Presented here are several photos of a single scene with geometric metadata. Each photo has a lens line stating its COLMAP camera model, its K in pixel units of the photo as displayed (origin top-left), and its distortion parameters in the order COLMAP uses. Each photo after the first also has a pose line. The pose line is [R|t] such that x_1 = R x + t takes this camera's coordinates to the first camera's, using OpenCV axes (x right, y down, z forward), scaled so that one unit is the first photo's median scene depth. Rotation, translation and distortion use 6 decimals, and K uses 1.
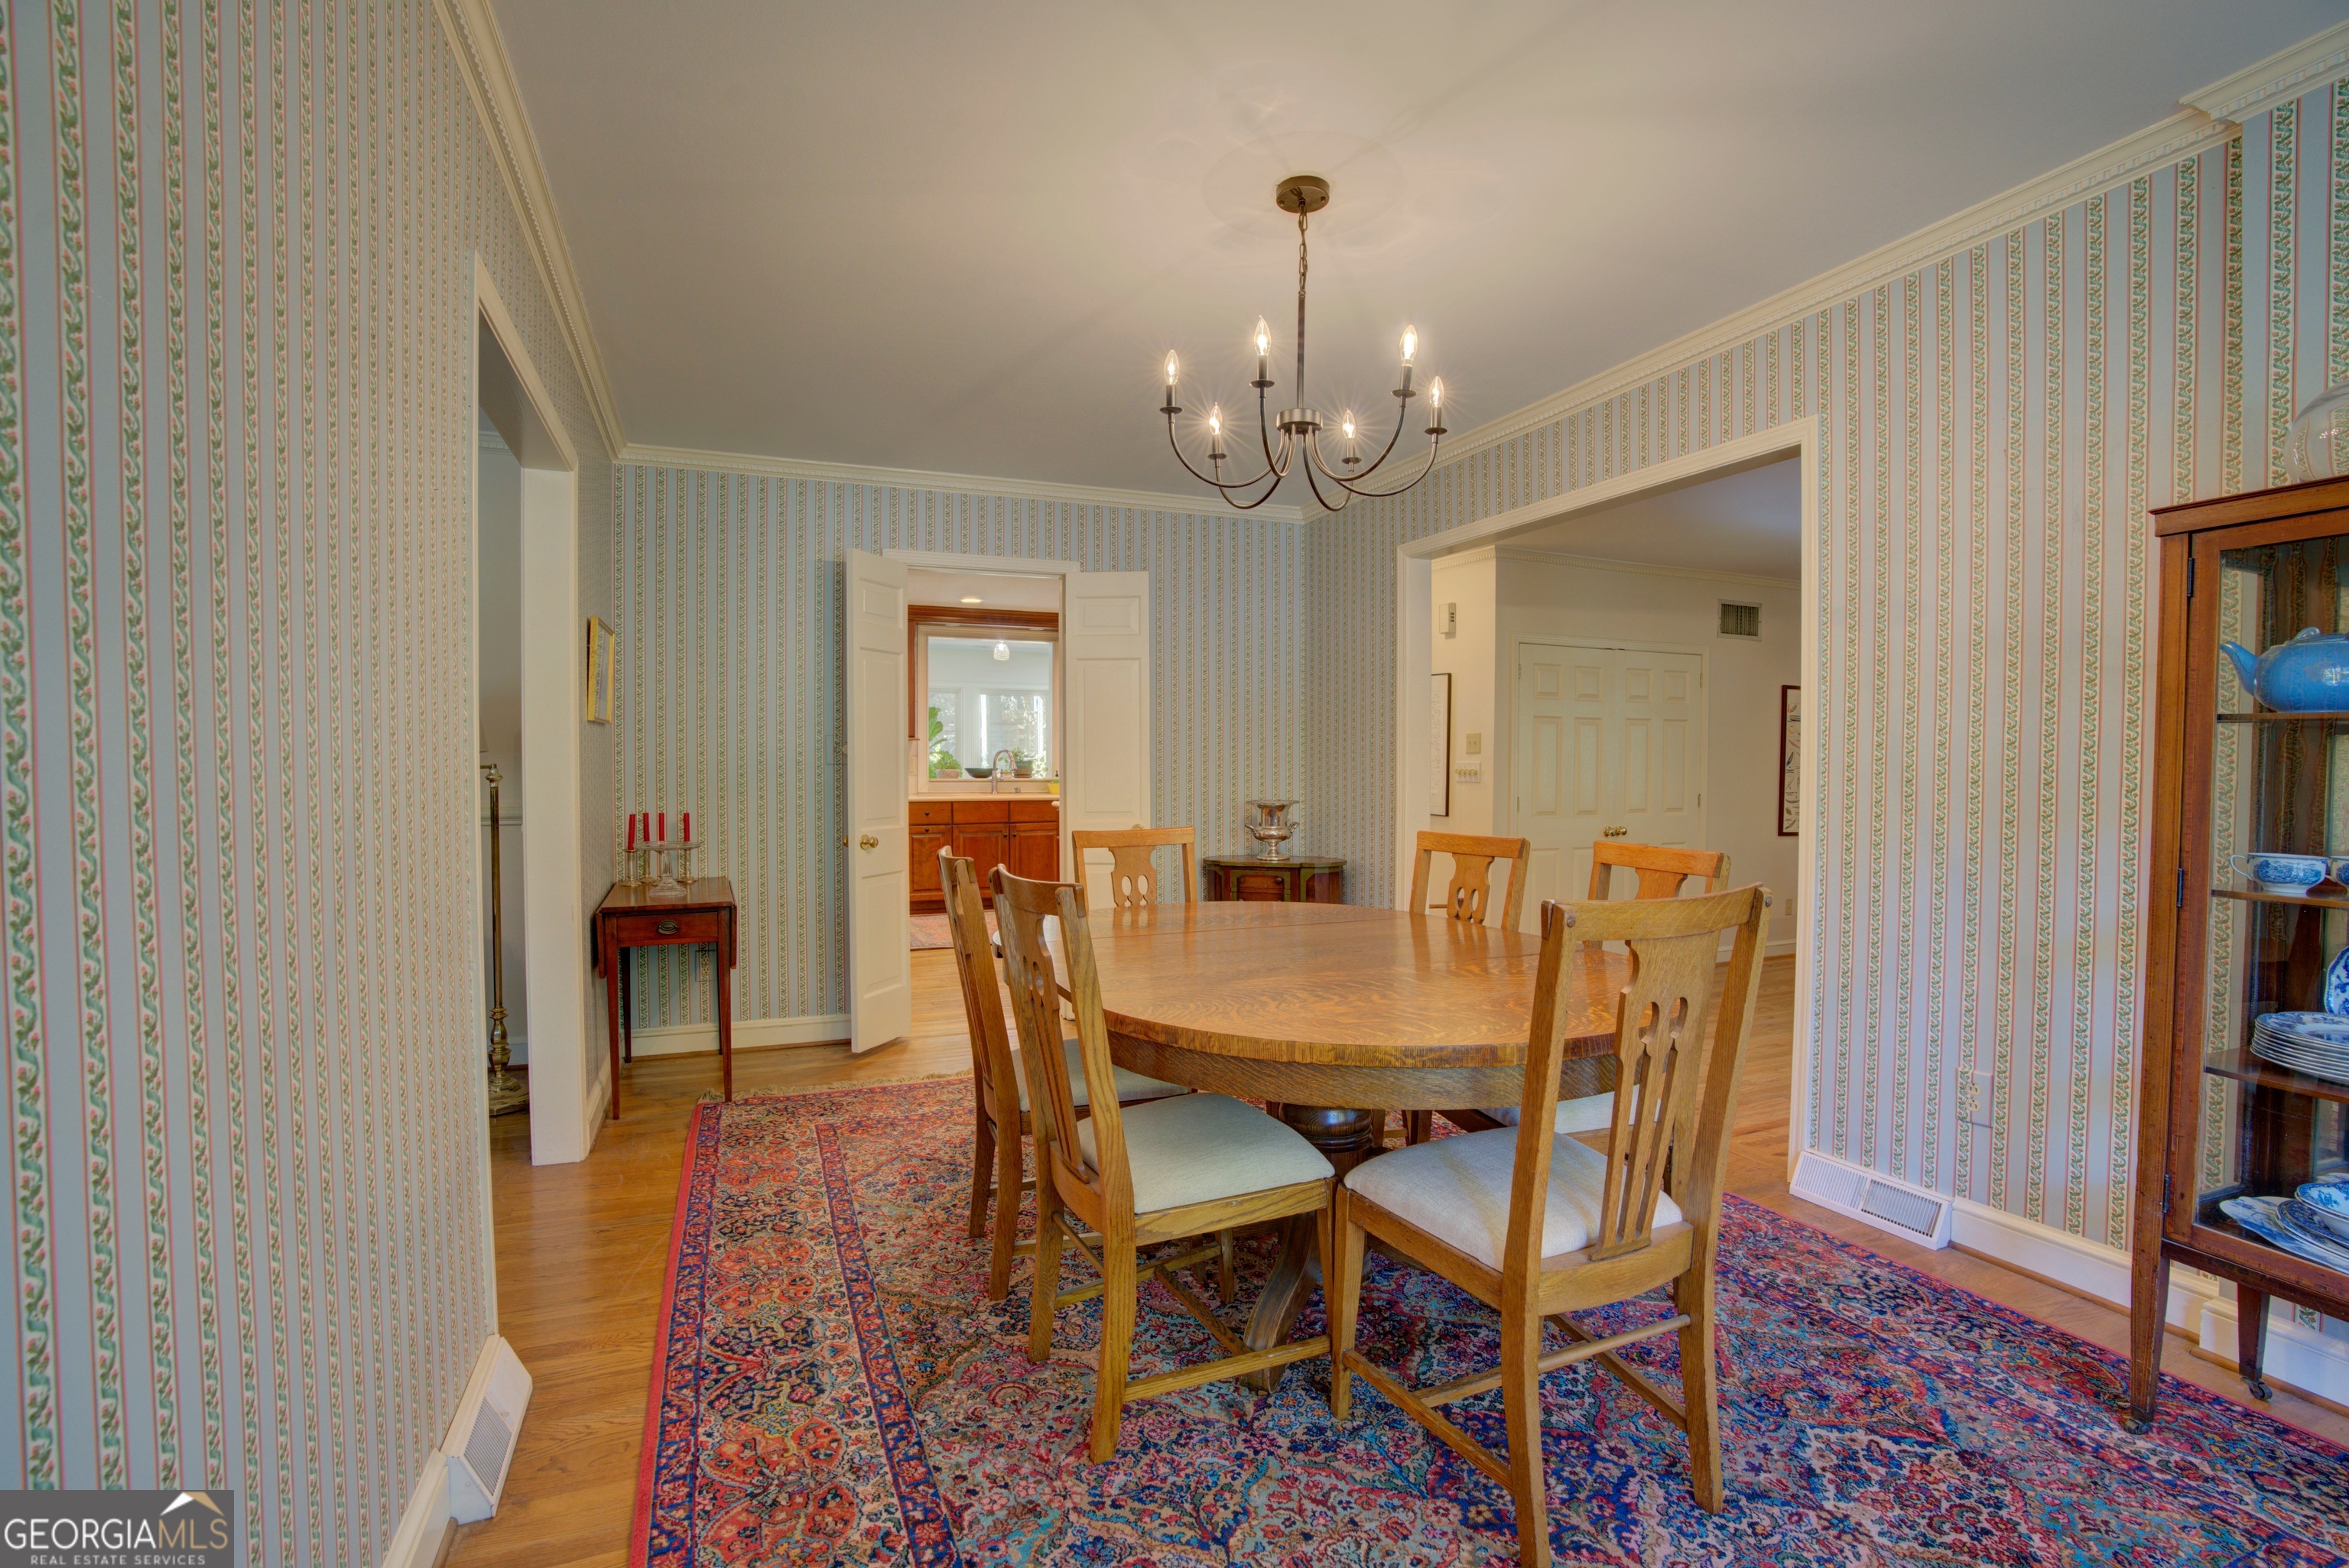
lens RADIAL K [[1065.0, 0, 1171.0], [0, 1065.0, 790.1], [0, 0, 1]] dist [-0.069649, 0.025144]
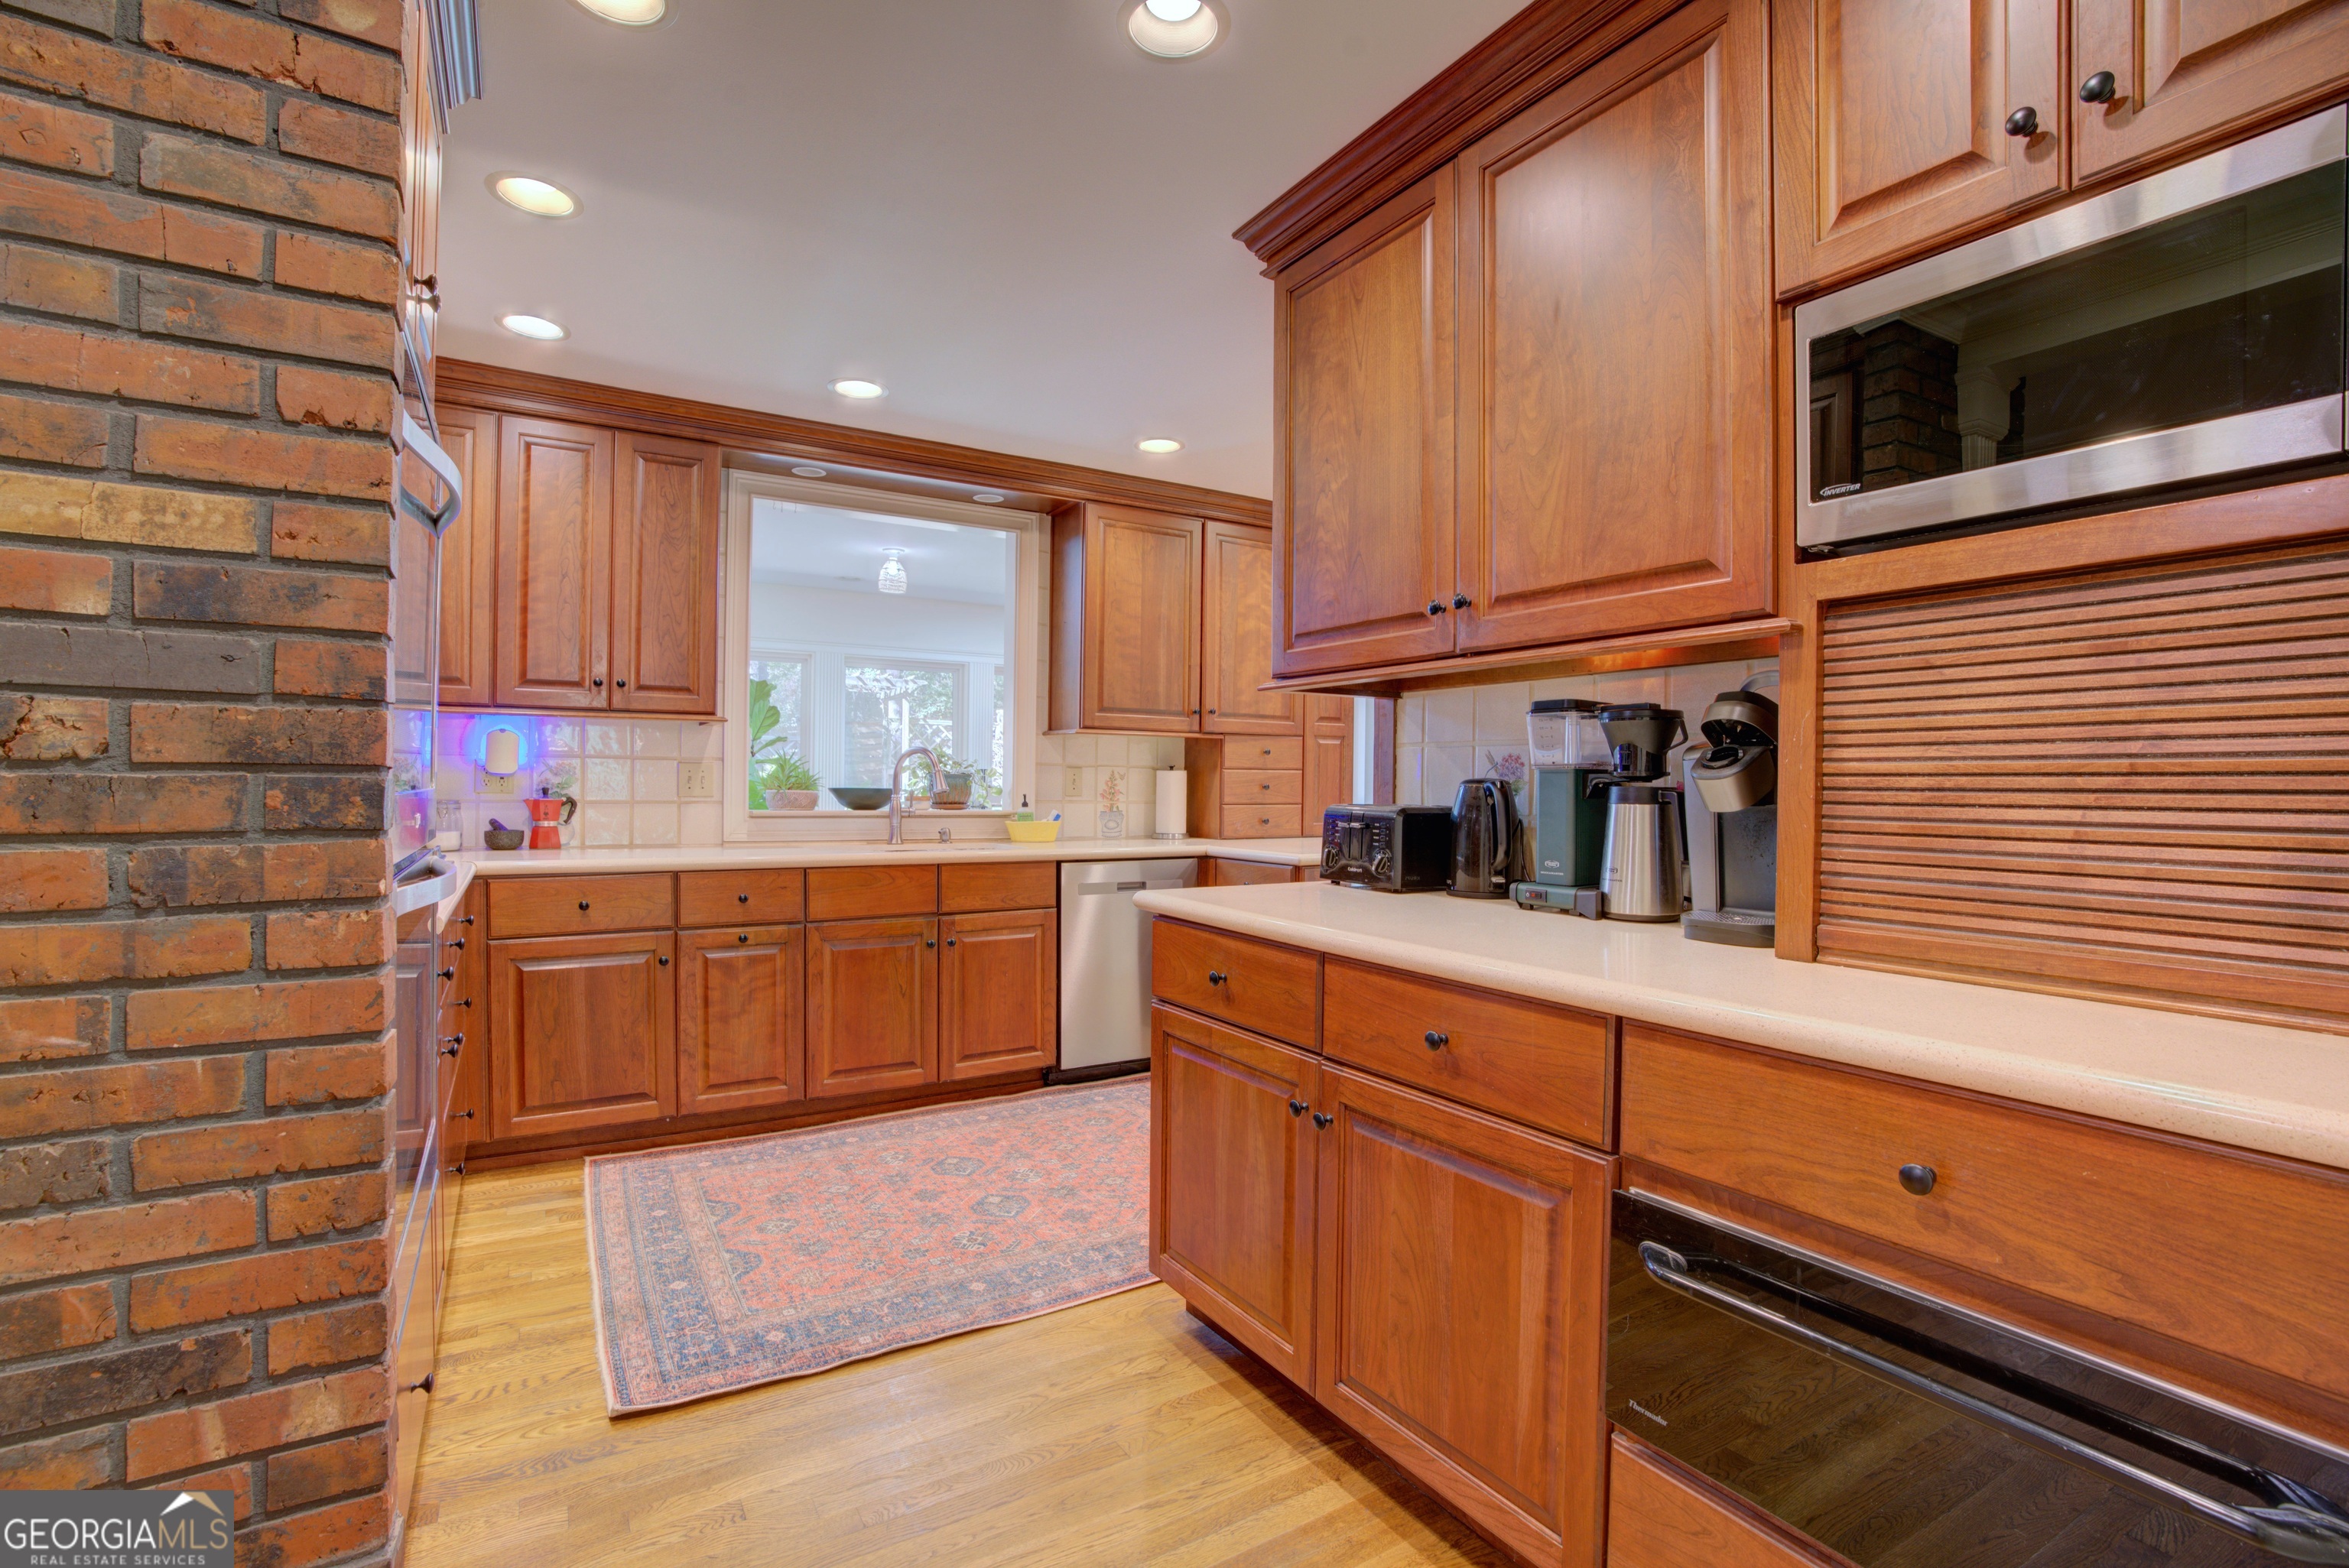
lens RADIAL K [[1065.0, 0, 1171.0], [0, 1065.0, 790.1], [0, 0, 1]] dist [-0.069649, 0.025144]
pose [[0.988338, 0.007611, 0.152089, -0.125233], [-0.004244, 0.999739, -0.022457, -0.010830], [-0.152220, 0.021549, 0.988112, 0.557212]]
